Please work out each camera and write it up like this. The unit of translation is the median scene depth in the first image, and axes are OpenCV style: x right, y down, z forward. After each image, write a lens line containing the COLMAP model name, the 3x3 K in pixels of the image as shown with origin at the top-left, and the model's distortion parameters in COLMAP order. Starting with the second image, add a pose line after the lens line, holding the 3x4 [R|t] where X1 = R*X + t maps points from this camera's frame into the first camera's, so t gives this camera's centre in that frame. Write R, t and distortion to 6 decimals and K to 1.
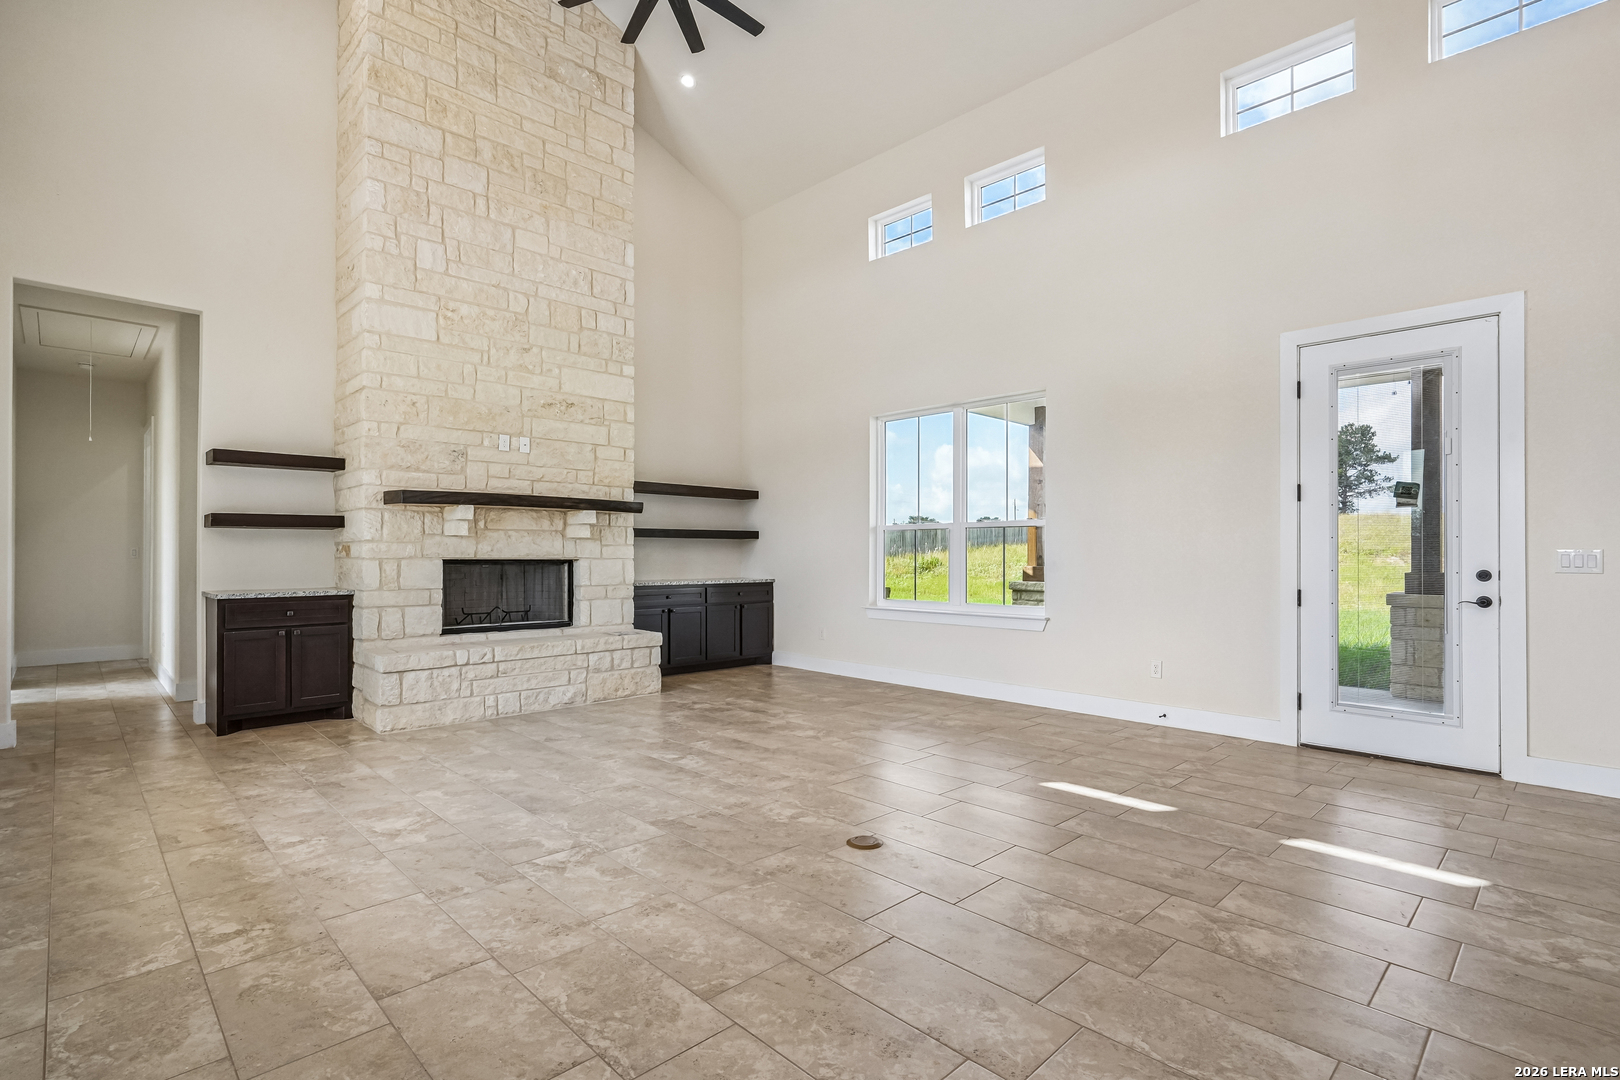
lens RADIAL K [[766.7, 0, 810.0], [0, 766.7, 540.0], [0, 0, 1]] dist [-0.002500, 0.000366]
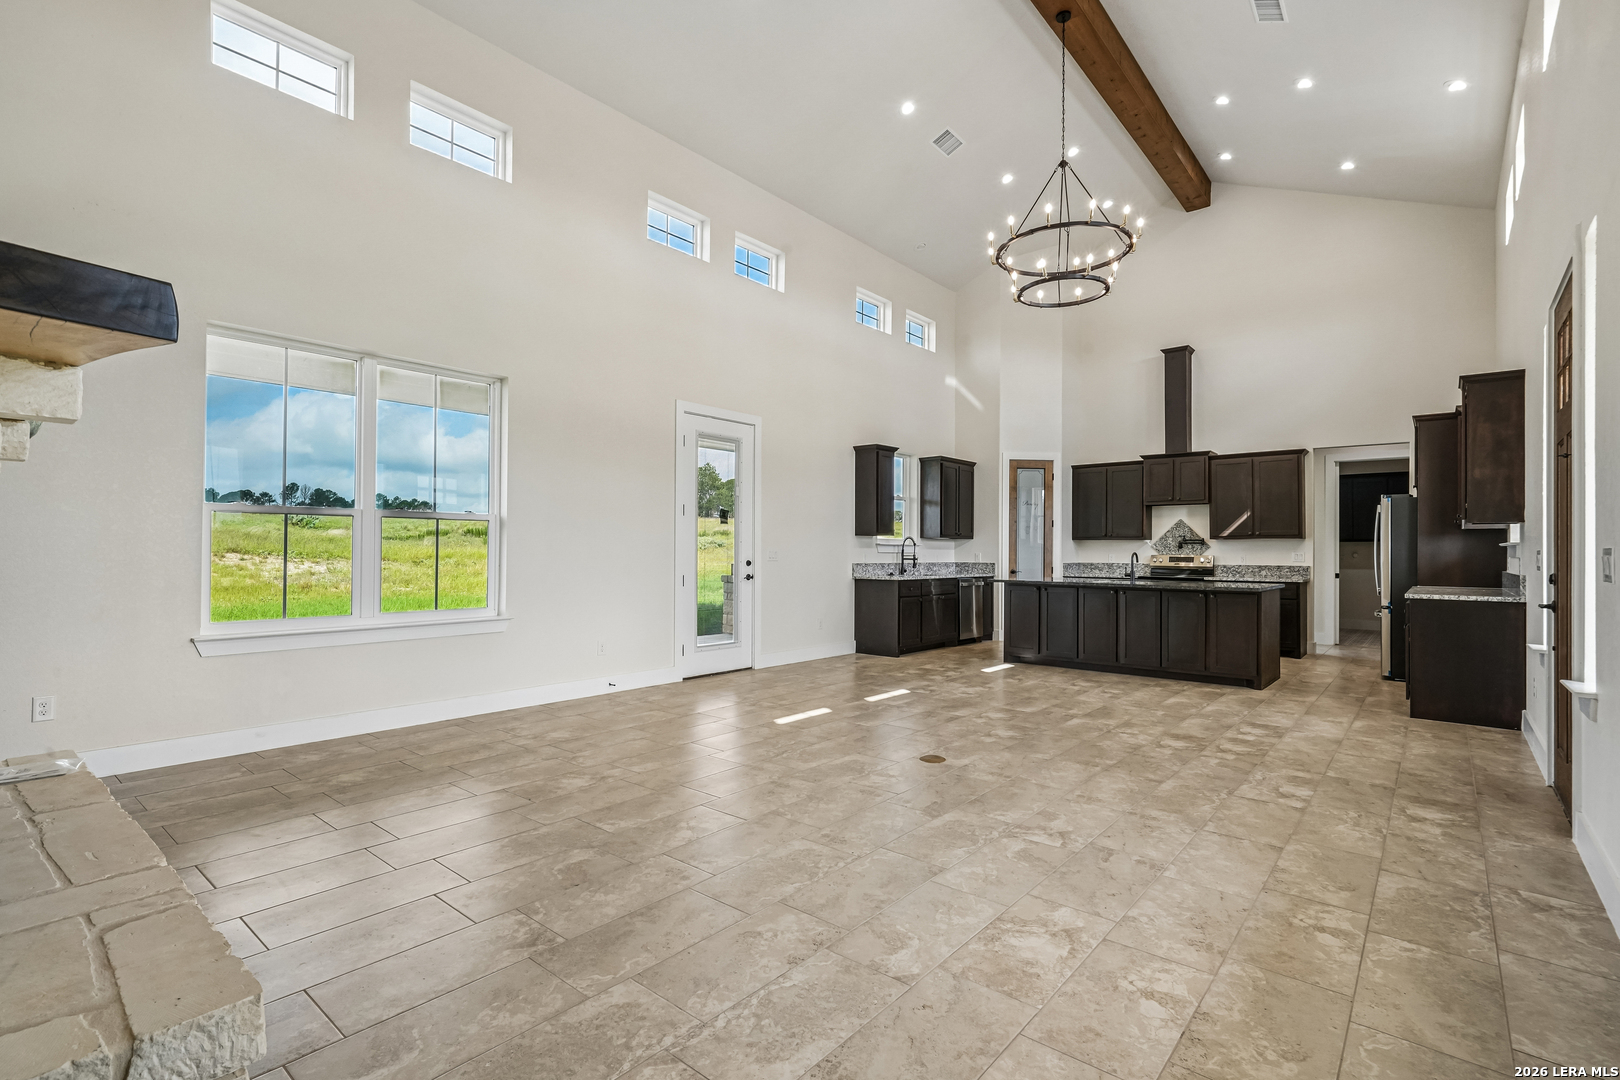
lens RADIAL K [[755.6, 0, 810.0], [0, 755.6, 540.0], [0, 0, 1]] dist [-0.001896, 0.000308]
pose [[-0.097952, 0.013121, 0.995105, -1.337483], [-0.024352, 0.999582, -0.015577, 0.020625], [-0.994893, -0.025758, -0.097591, 1.418751]]
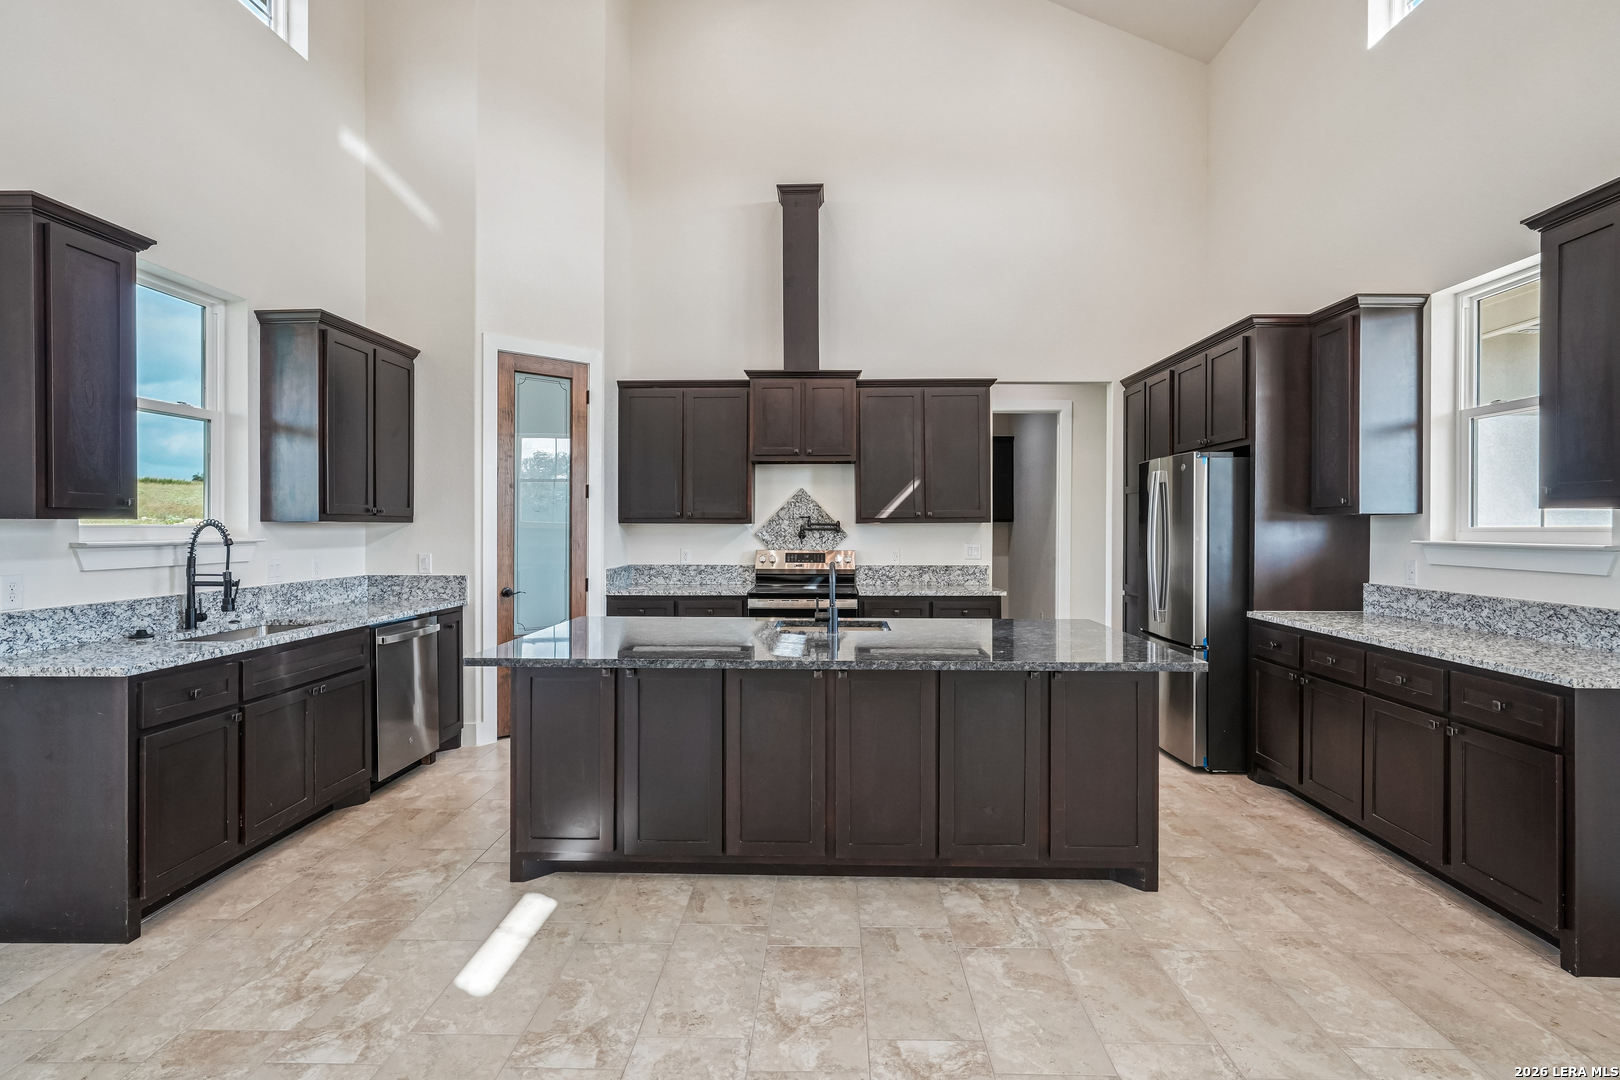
lens RADIAL K [[806.0, 0, 813.8], [0, 806.0, 531.5], [0, 0, 1]] dist [0.006784, 0.000454]
pose [[-0.698137, -0.008088, 0.715919, 0.324100], [-0.014706, 0.999887, -0.003044, -0.045906], [-0.715813, -0.012654, -0.698177, 0.888243]]
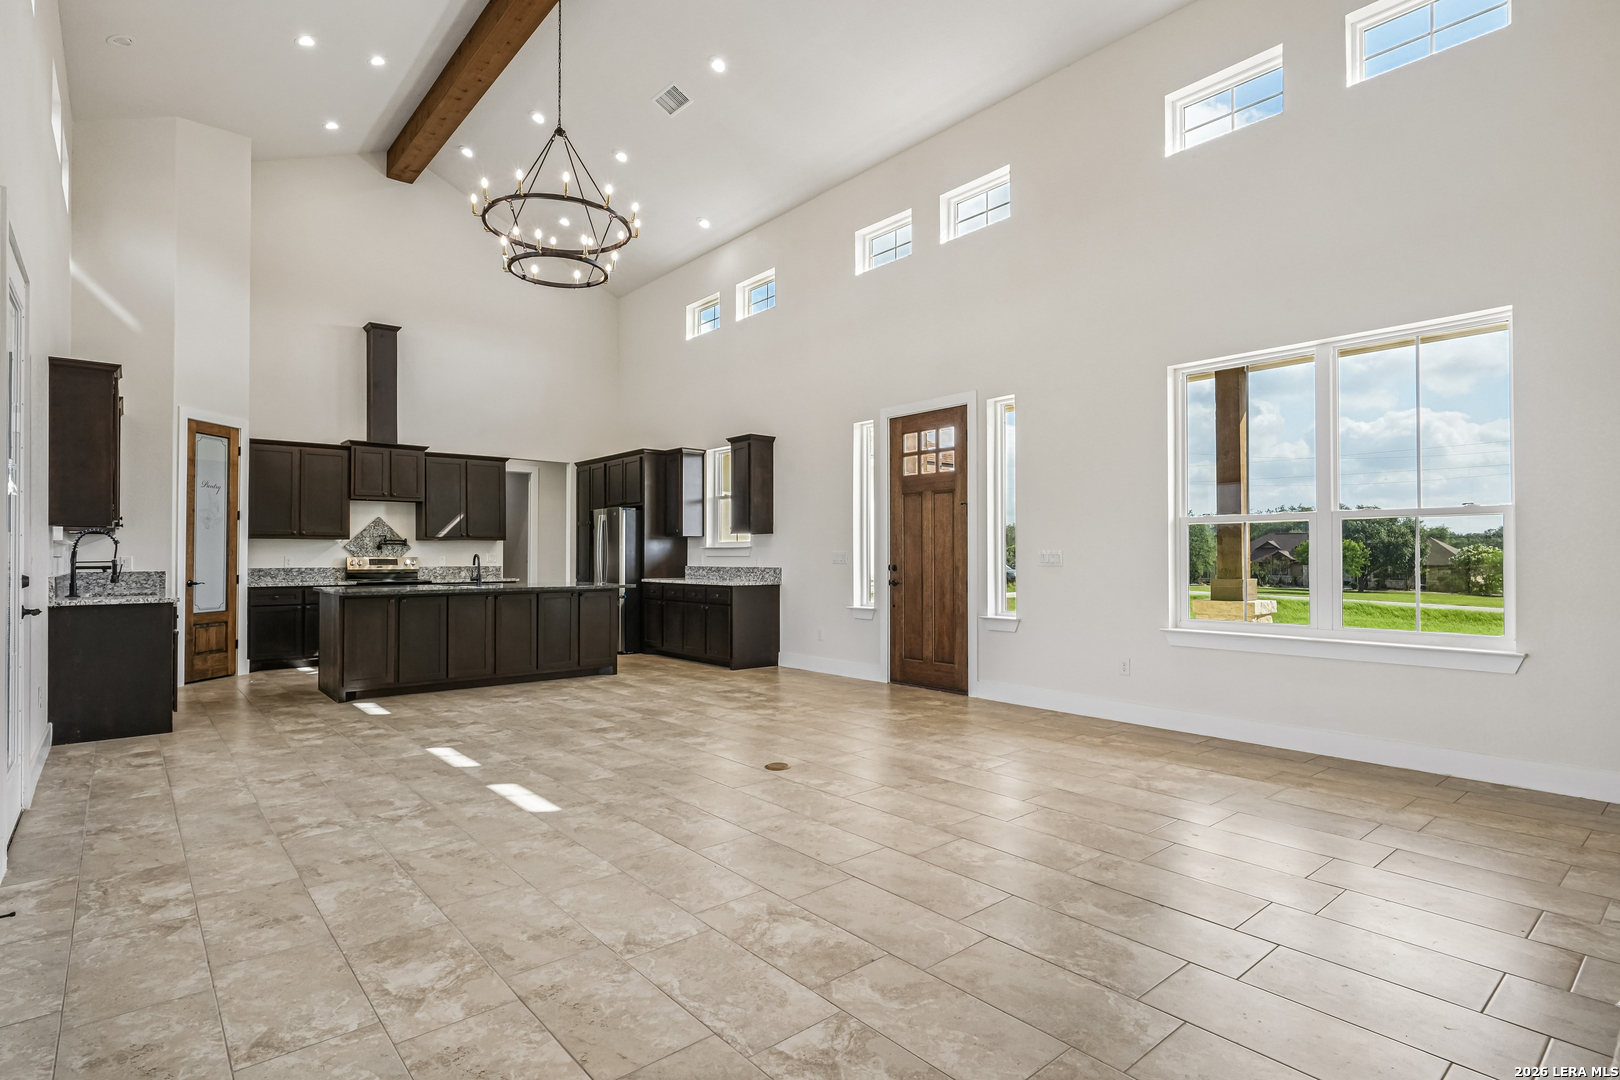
lens RADIAL K [[806.0, 0, 813.8], [0, 806.0, 531.5], [0, 0, 1]] dist [0.006784, 0.000454]
pose [[-0.997976, 0.001763, 0.063564, -0.088043], [-0.001236, 0.998889, -0.047107, 0.042984], [-0.063576, -0.047091, -0.996865, 2.545153]]
